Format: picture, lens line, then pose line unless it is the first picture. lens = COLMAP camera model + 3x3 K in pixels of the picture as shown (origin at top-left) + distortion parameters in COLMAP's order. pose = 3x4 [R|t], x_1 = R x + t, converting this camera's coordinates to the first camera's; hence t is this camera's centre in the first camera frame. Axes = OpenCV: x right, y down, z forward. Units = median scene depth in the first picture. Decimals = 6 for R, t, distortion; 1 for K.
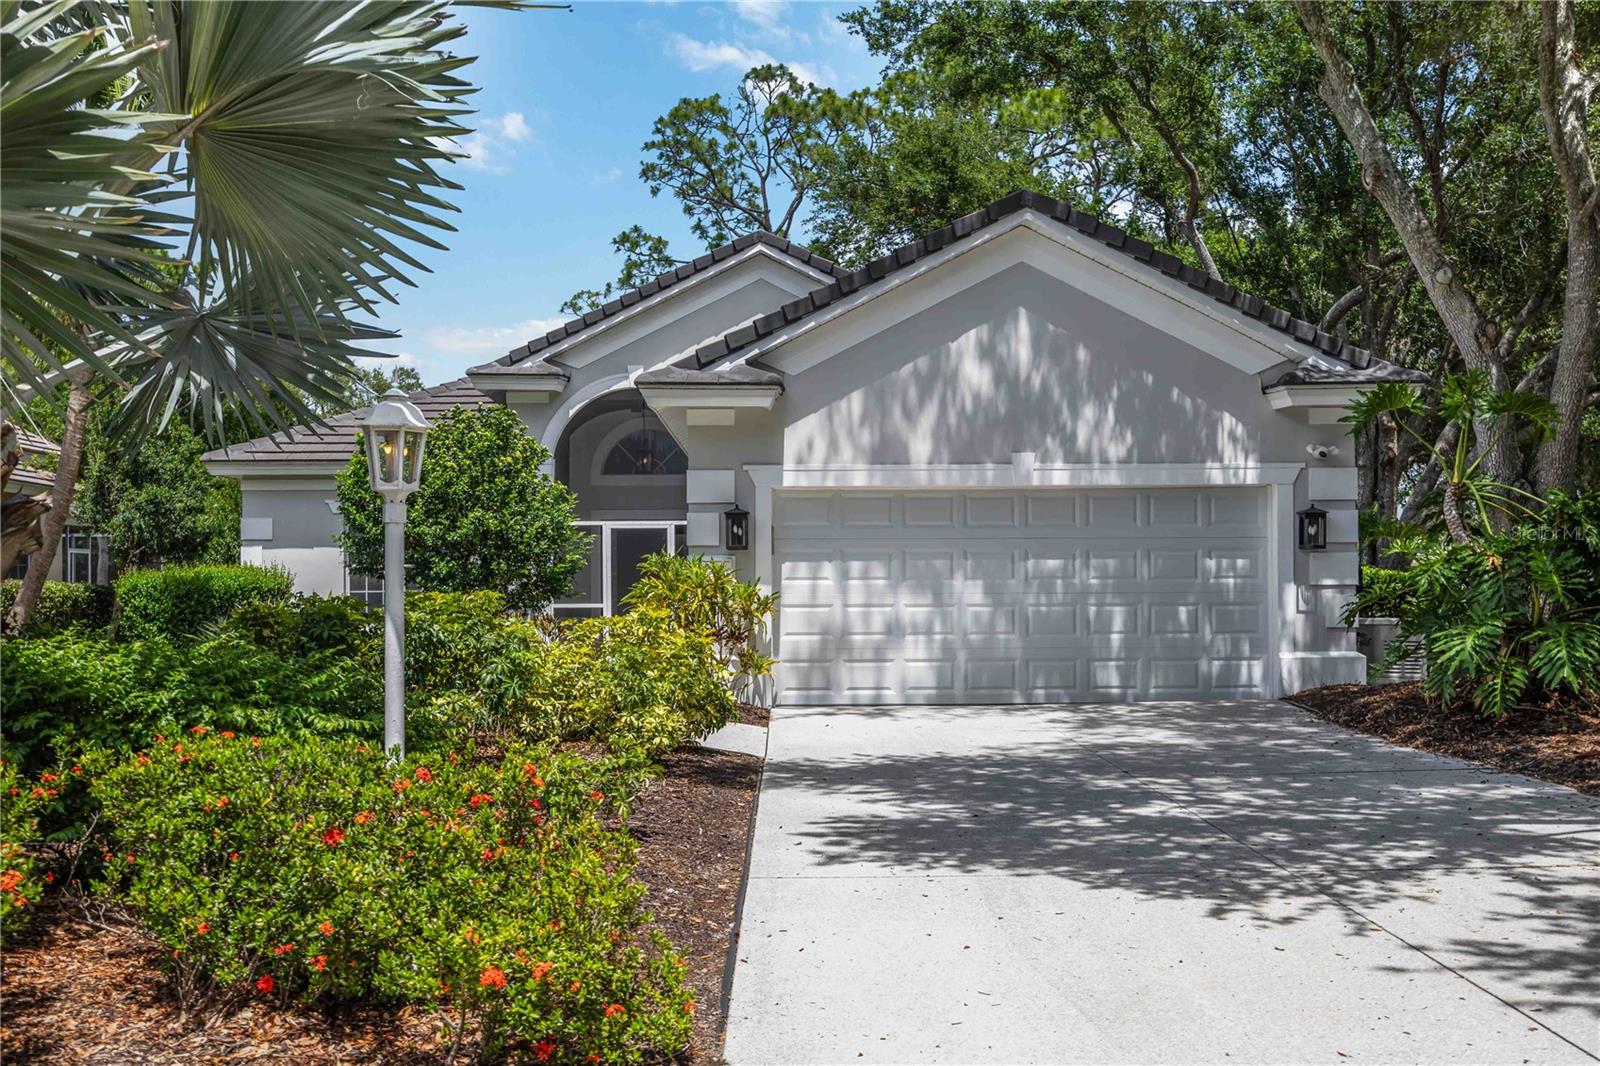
lens RADIAL K [[1552.5, 0, 795.3], [0, 1552.5, 575.7], [0, 0, 1]] dist [0.006262, 0.002647]
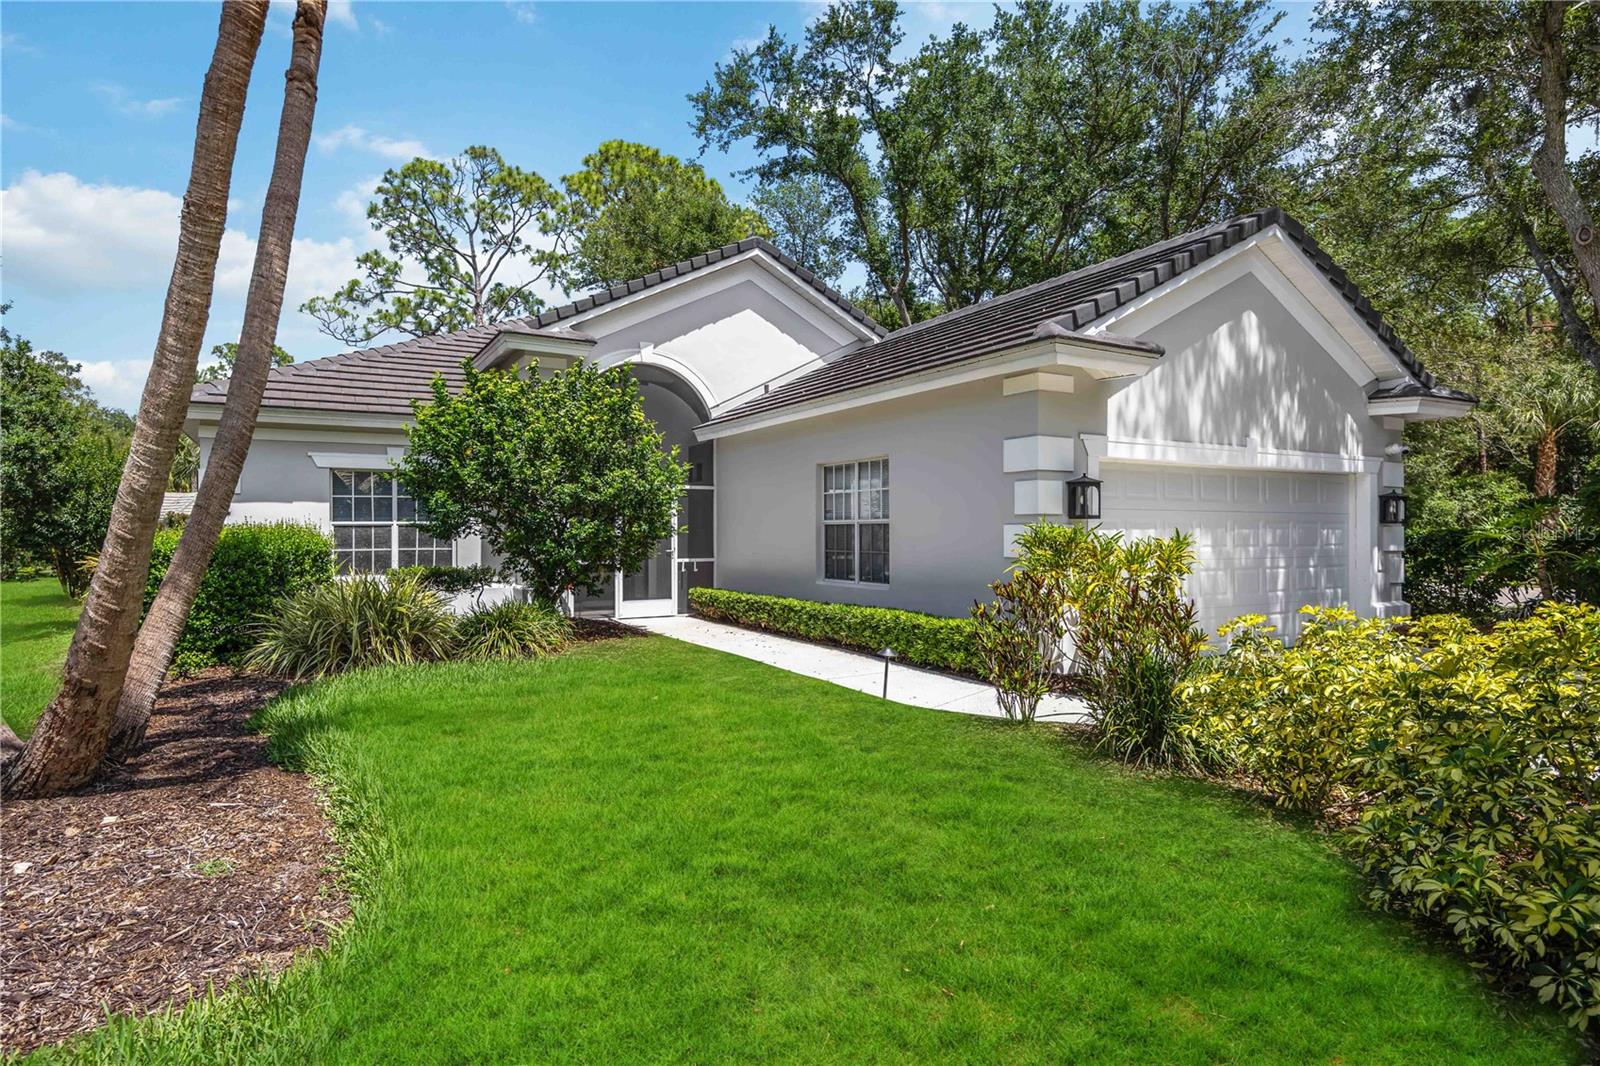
lens RADIAL K [[870.8, 0, 800.0], [0, 870.8, 533.0], [0, 0, 1]] dist [-0.003933, -0.001157]
pose [[0.865456, -0.000234, 0.500986, -0.468555], [-0.006915, 0.999899, 0.012415, -0.013099], [-0.500938, -0.014209, 0.865367, 0.606280]]
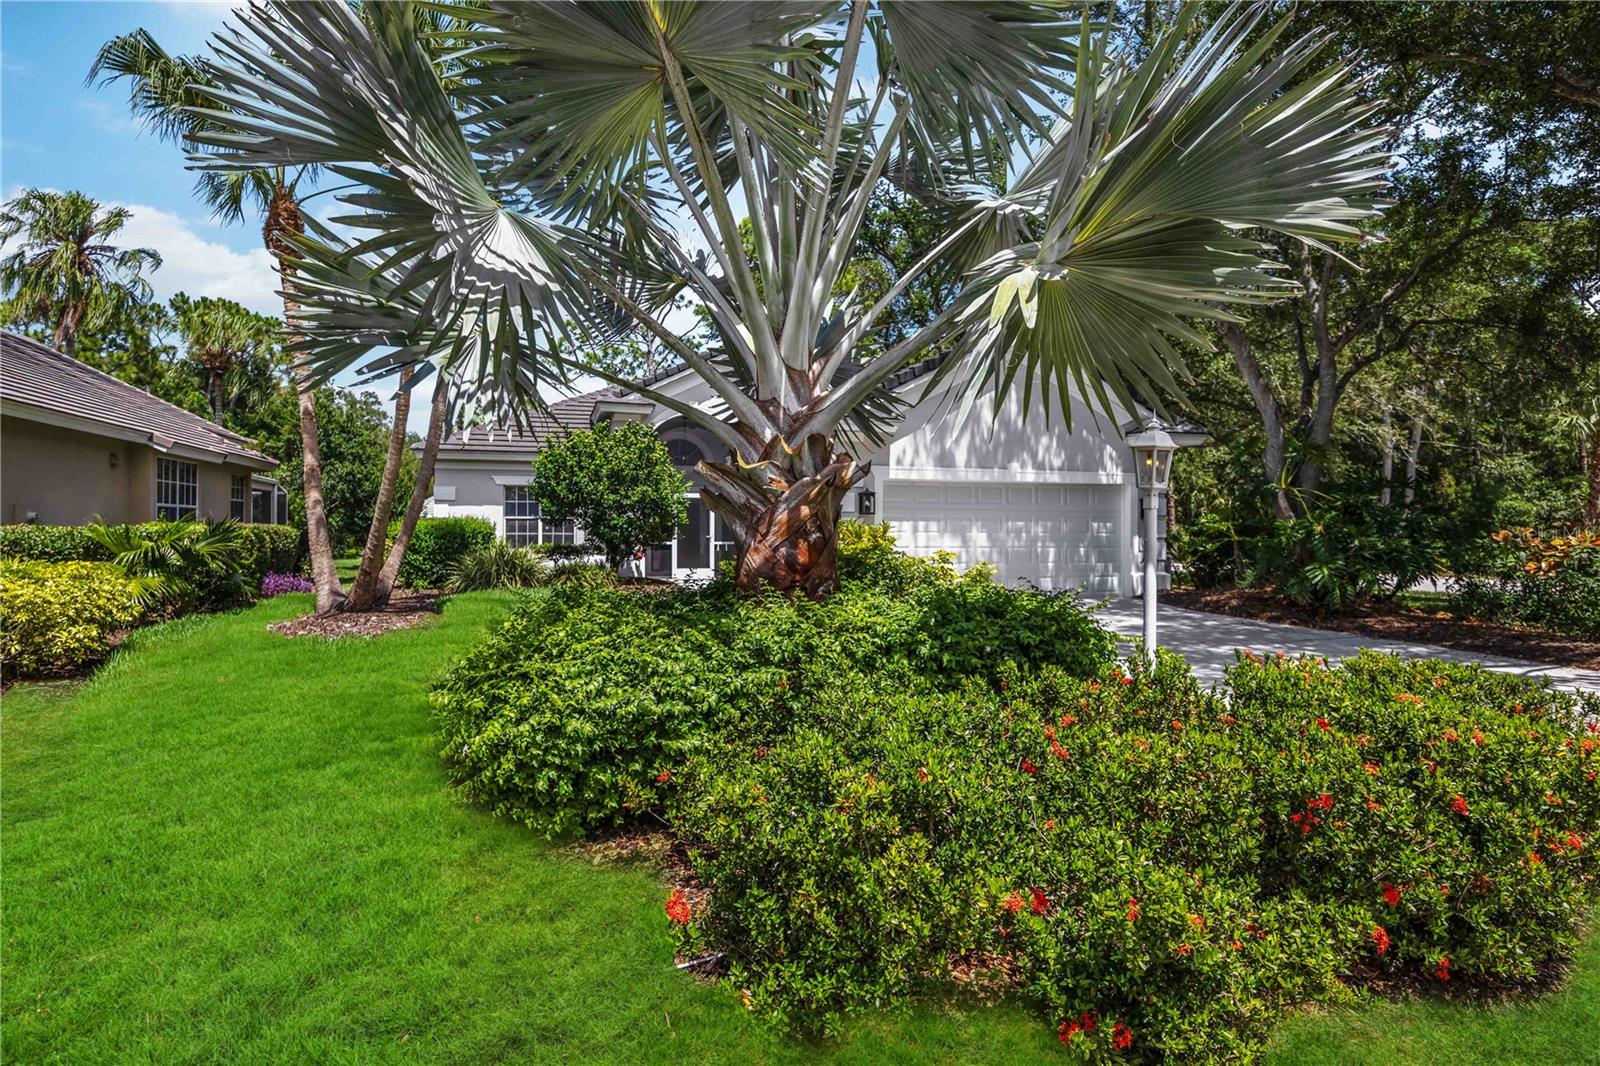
lens RADIAL K [[835.6, 0, 800.0], [0, 835.6, 533.0], [0, 0, 1]] dist [-0.000485, 0.000030]
pose [[0.958374, 0.005412, 0.285466, -0.369723], [-0.010048, 0.999840, 0.014778, -0.009029], [-0.285340, -0.017031, 0.958275, 0.132413]]
